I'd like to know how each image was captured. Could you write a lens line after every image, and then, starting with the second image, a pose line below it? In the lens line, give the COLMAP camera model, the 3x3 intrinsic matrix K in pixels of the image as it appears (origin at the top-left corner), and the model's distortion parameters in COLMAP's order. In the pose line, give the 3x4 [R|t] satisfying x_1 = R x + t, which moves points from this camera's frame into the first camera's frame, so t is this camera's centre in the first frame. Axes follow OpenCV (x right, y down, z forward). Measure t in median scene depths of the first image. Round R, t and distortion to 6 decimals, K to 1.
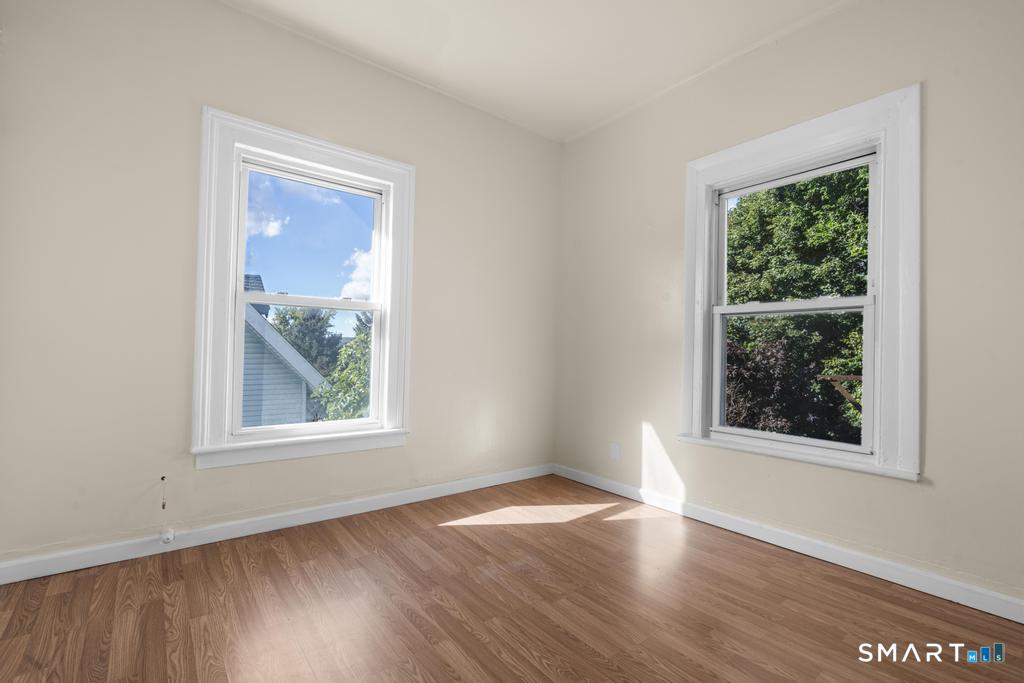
lens RADIAL K [[456.9, 0, 507.7], [0, 456.9, 347.5], [0, 0, 1]] dist [-0.016996, 0.005837]
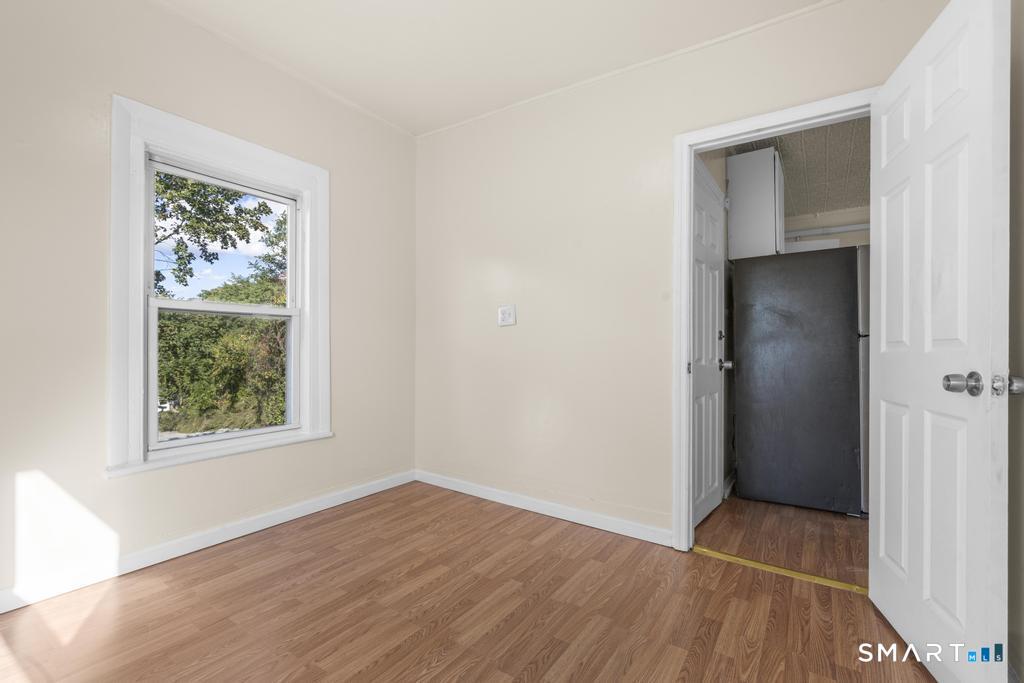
lens RADIAL K [[456.9, 0, 507.7], [0, 456.9, 347.5], [0, 0, 1]] dist [-0.016996, 0.005837]
pose [[-0.301047, -0.015889, 0.953477, -0.693678], [-0.011460, 0.999849, 0.013043, -0.026276], [-0.953540, -0.007000, -0.301184, 0.862984]]
